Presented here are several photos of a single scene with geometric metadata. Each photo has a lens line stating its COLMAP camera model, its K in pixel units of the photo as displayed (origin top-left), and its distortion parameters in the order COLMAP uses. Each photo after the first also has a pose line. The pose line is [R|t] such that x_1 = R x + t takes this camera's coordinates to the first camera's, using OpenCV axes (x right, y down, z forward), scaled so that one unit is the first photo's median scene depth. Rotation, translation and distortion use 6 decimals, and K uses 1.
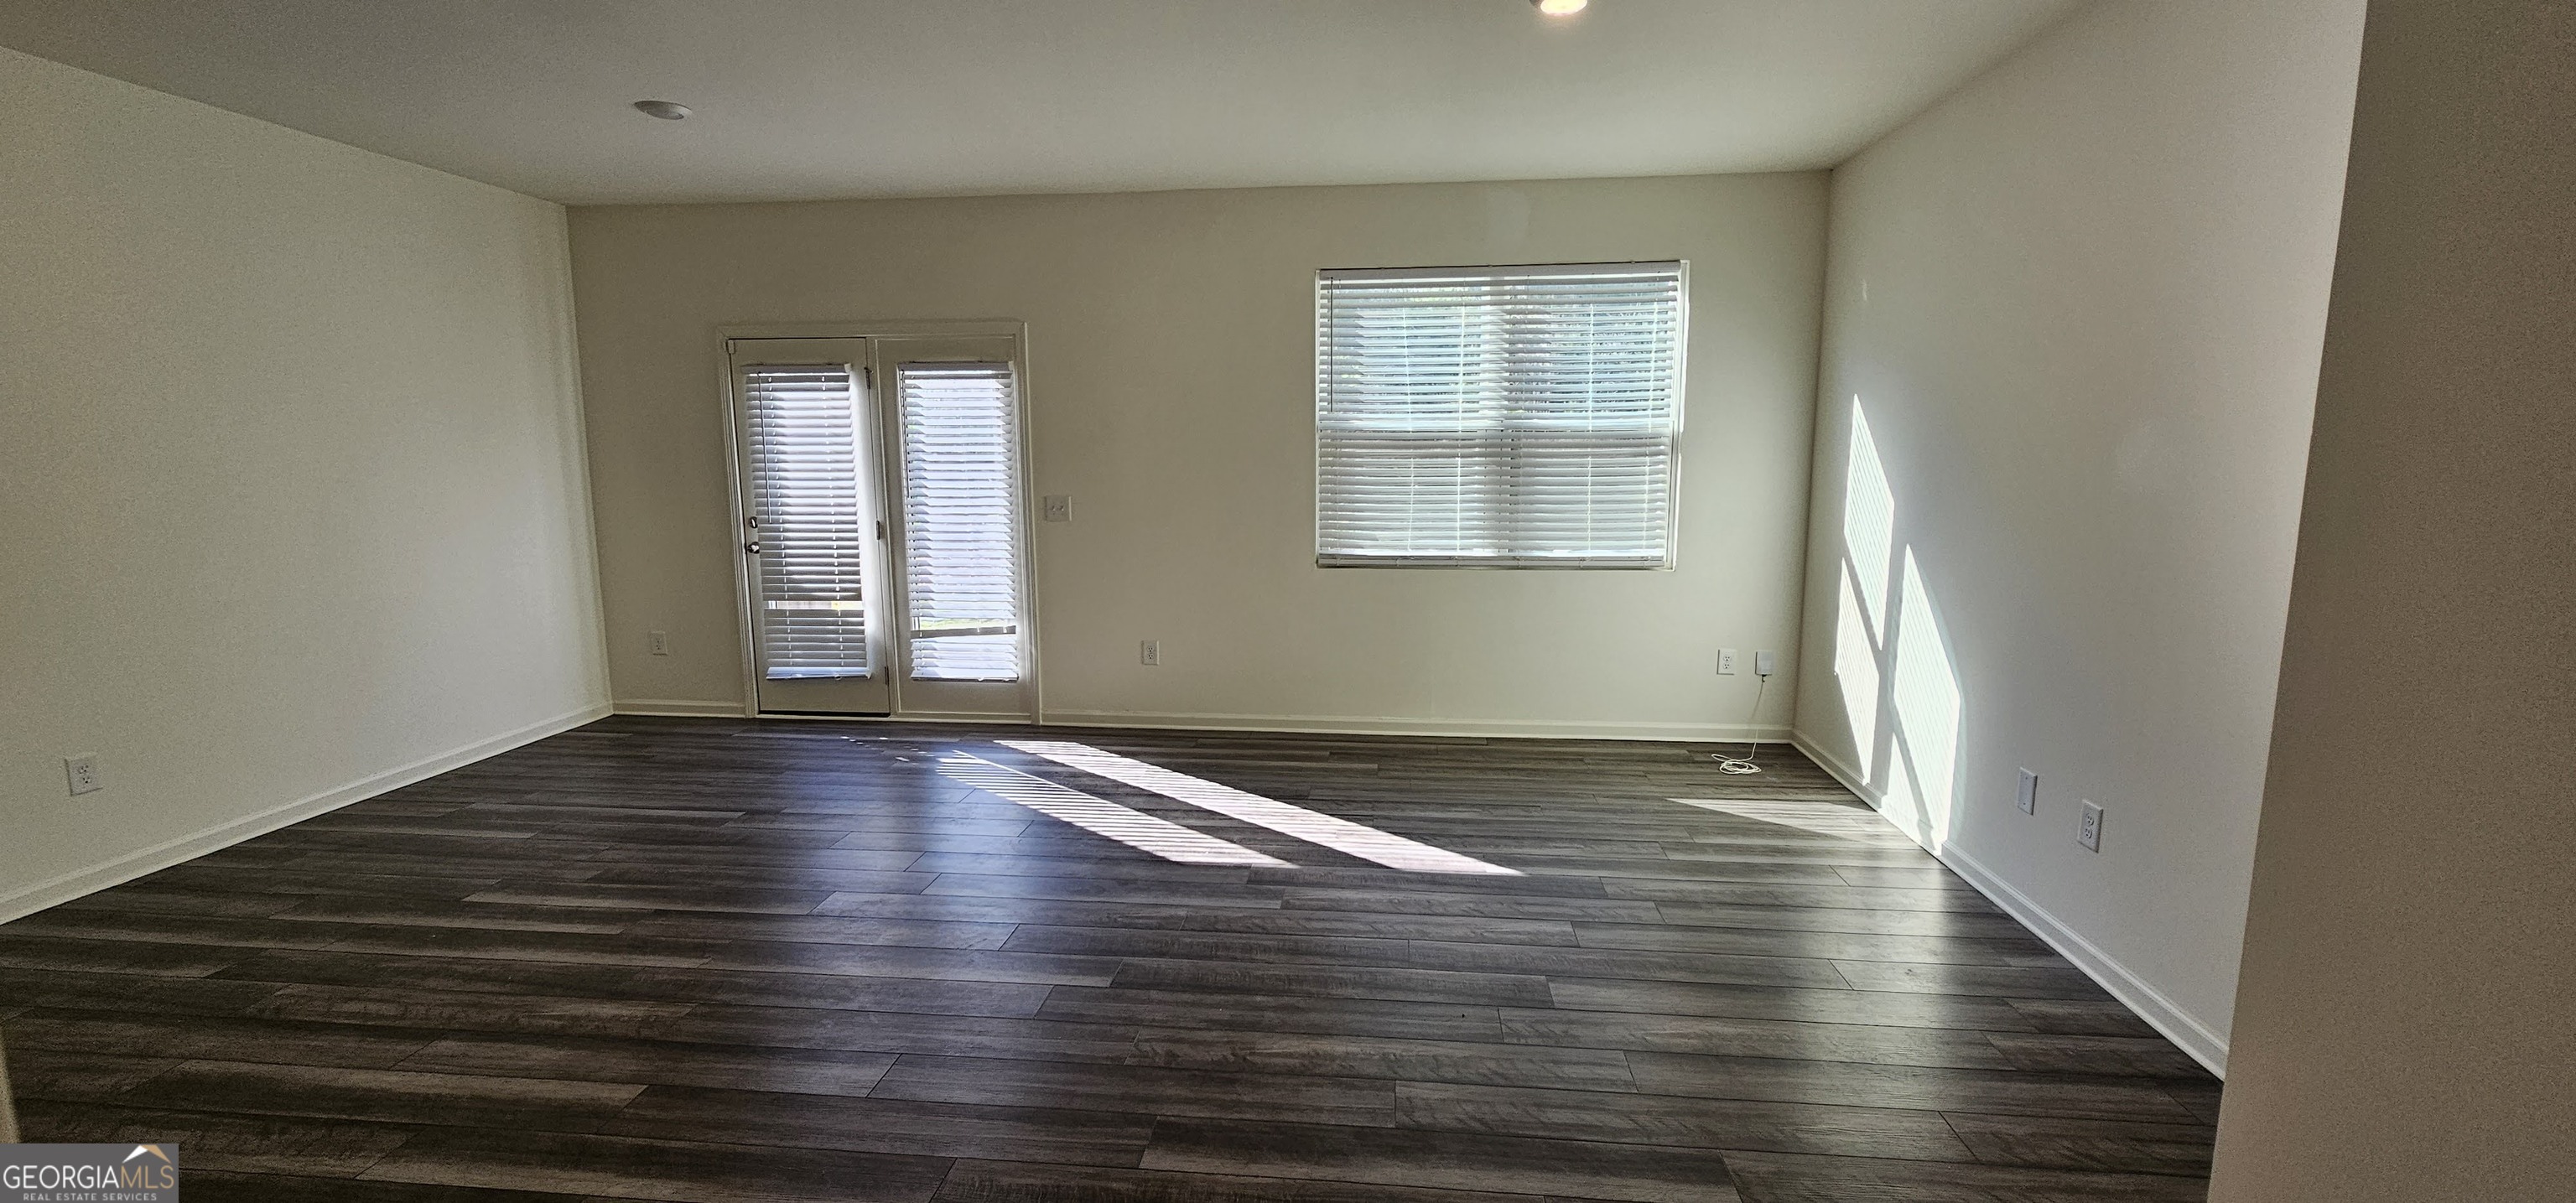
lens RADIAL K [[1059.8, 0, 1295.1], [0, 1059.8, 598.0], [0, 0, 1]] dist [0.001905, -0.000292]
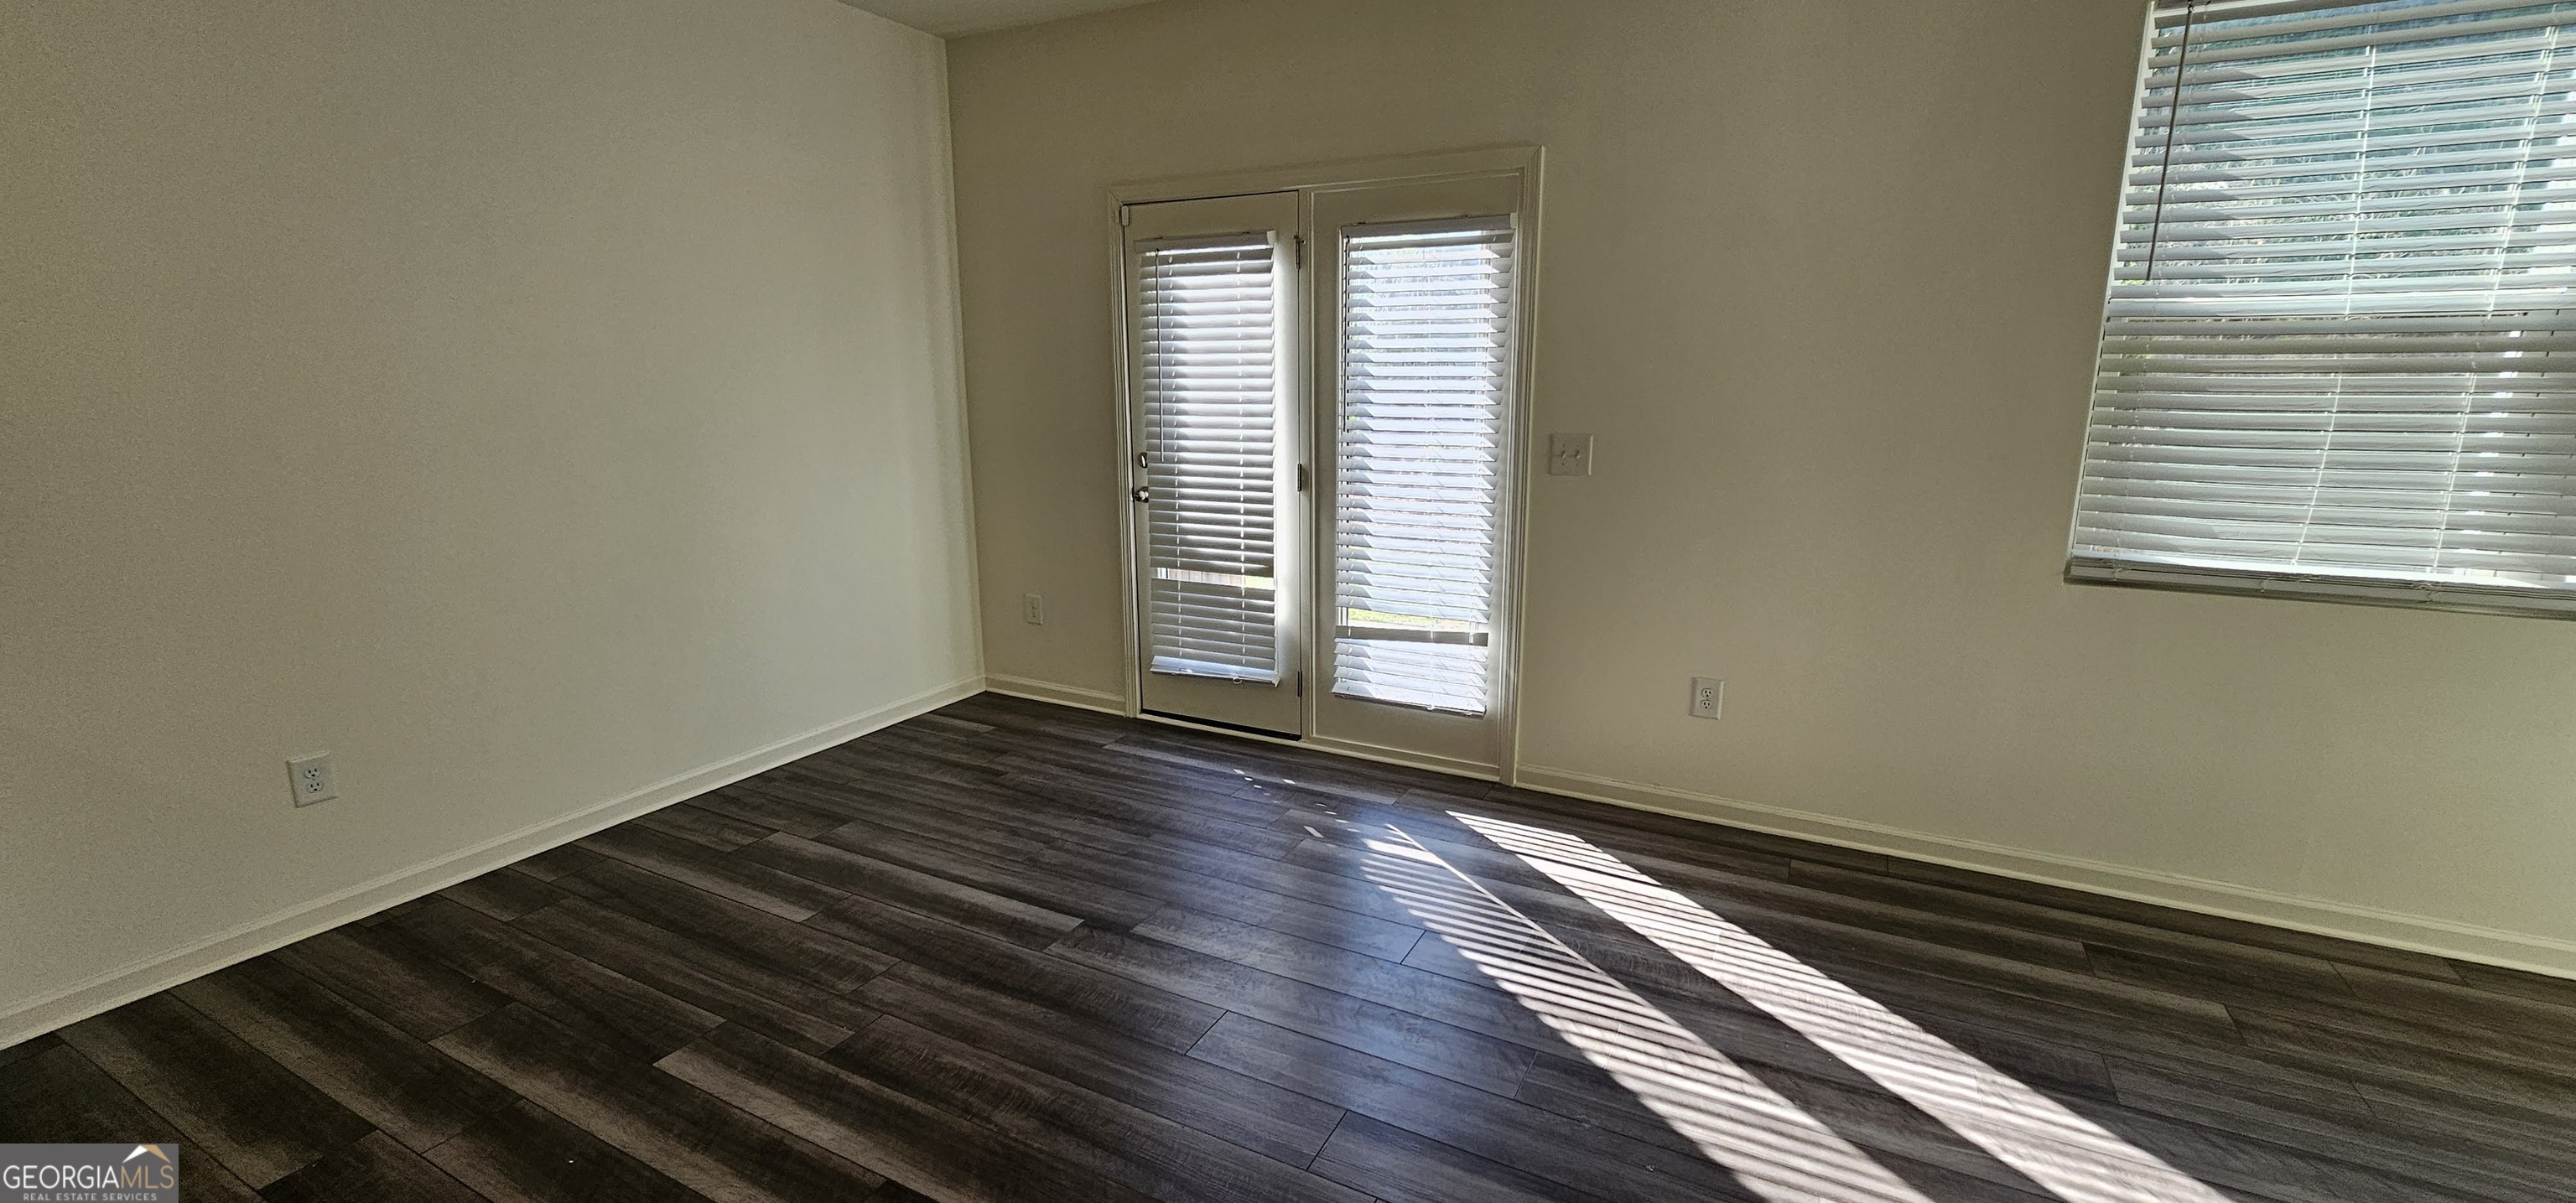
lens RADIAL K [[1059.8, 0, 1296.5], [0, 1059.8, 594.1], [0, 0, 1]] dist [0.001905, -0.000292]
pose [[0.927622, 0.078858, -0.365102, -0.147114], [-0.055147, 0.995662, 0.074940, -0.042953], [0.369428, -0.049382, 0.927946, 0.380142]]
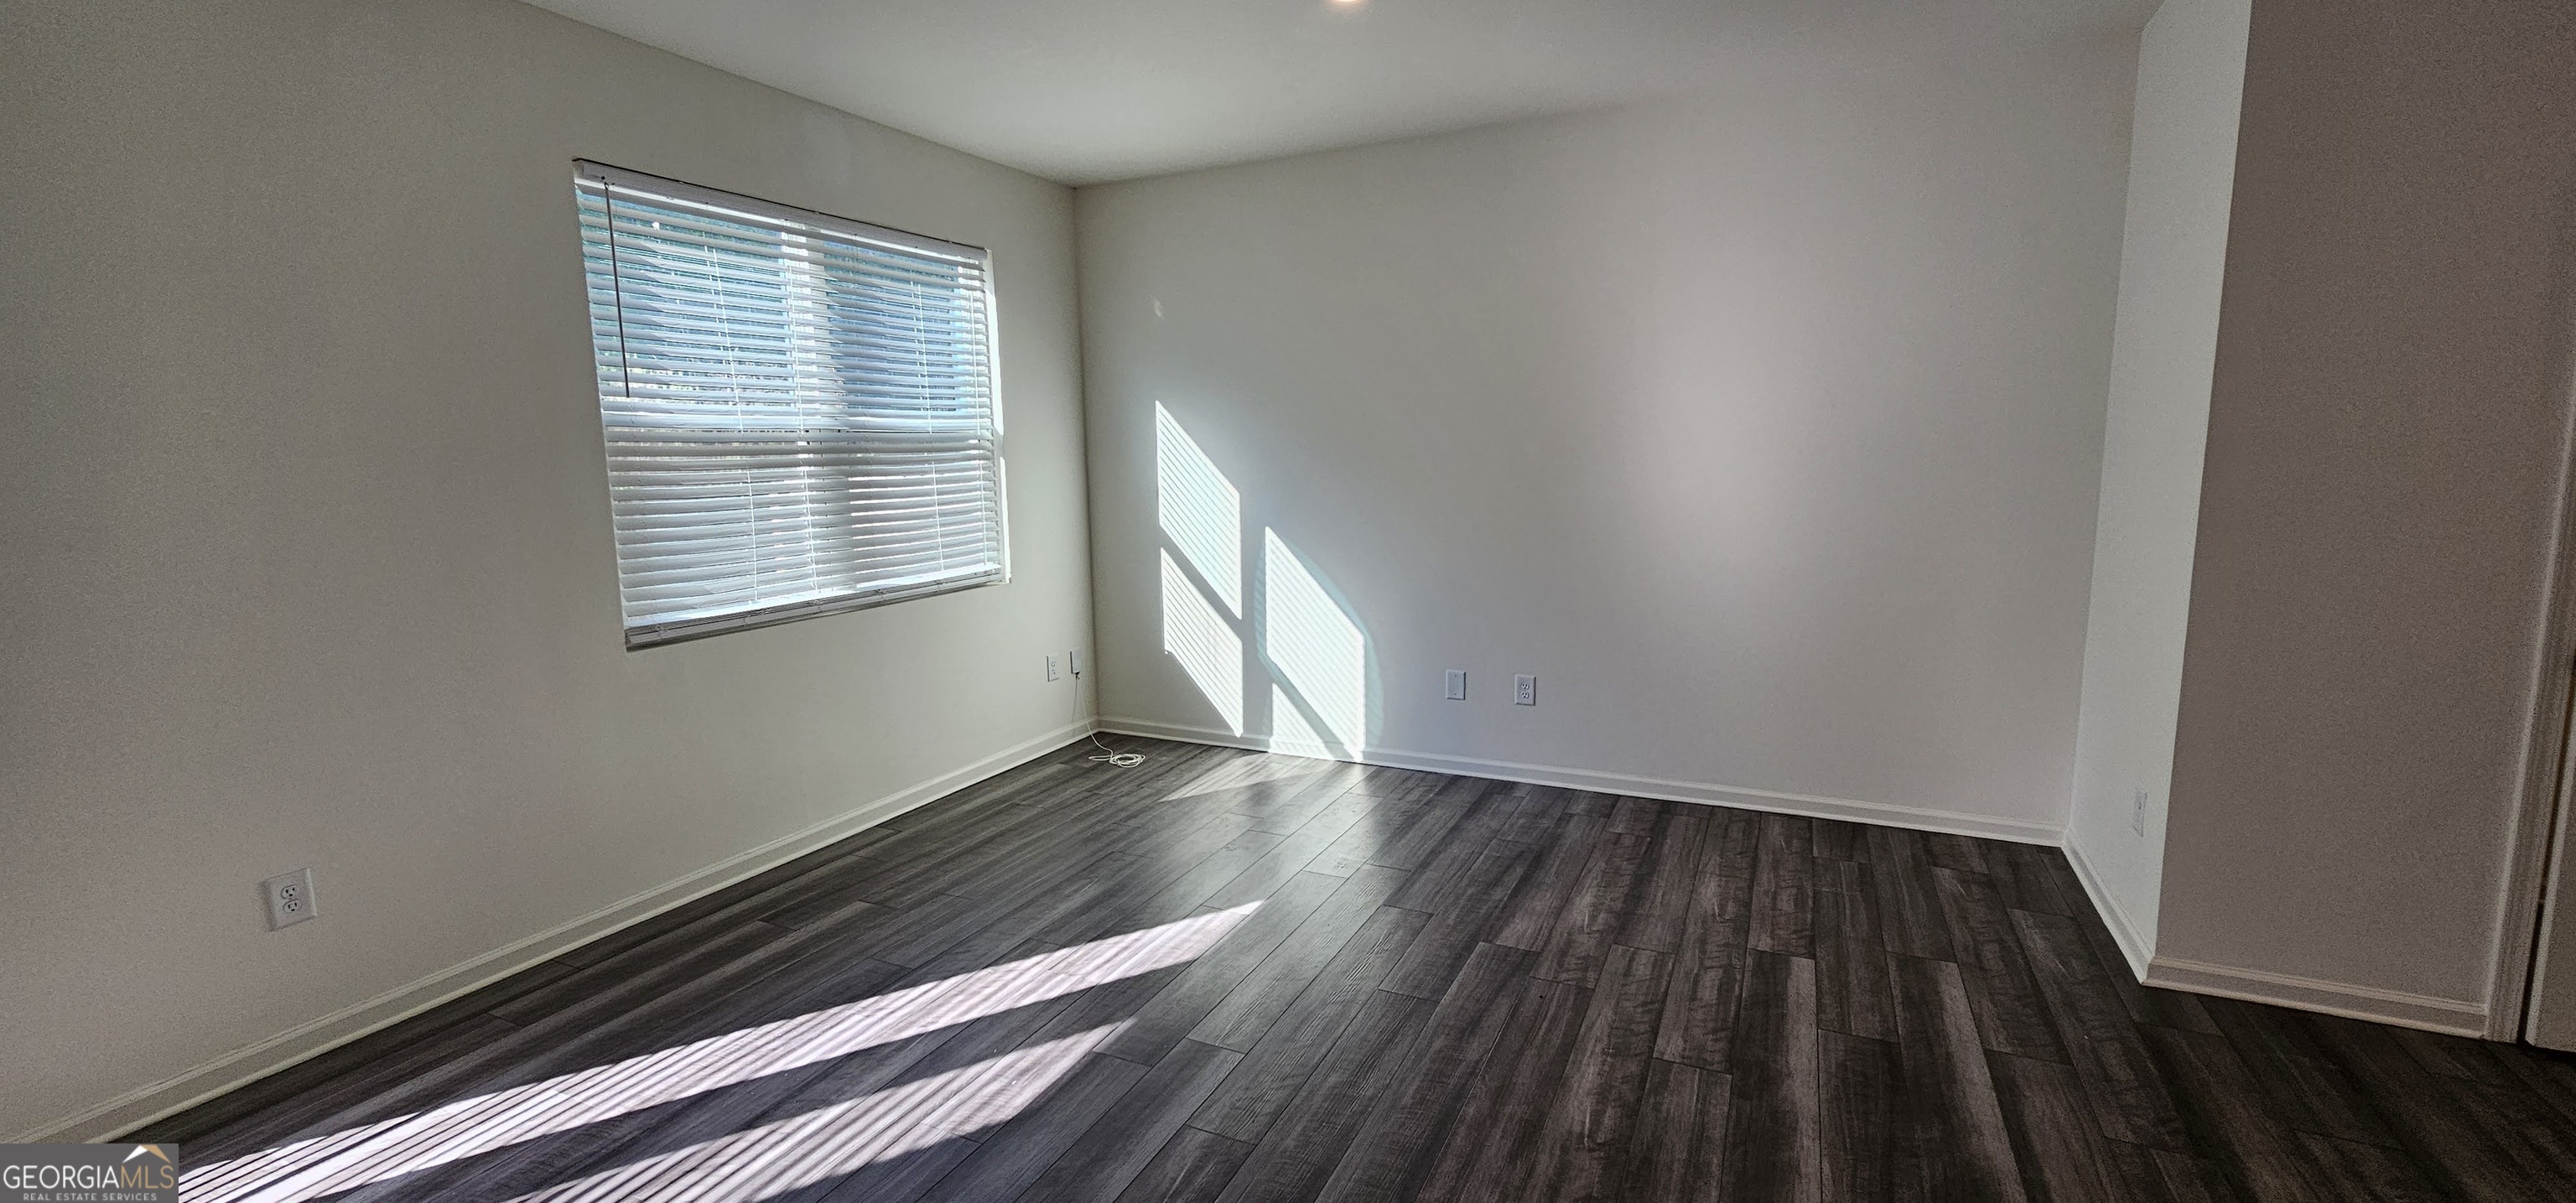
lens RADIAL K [[1059.8, 0, 1305.6], [0, 1059.8, 590.1], [0, 0, 1]] dist [0.001905, -0.000292]
pose [[0.331658, -0.128241, 0.934643, -0.434108], [0.151878, 0.985053, 0.081263, -0.055858], [-0.931094, 0.115000, 0.346178, 0.436176]]
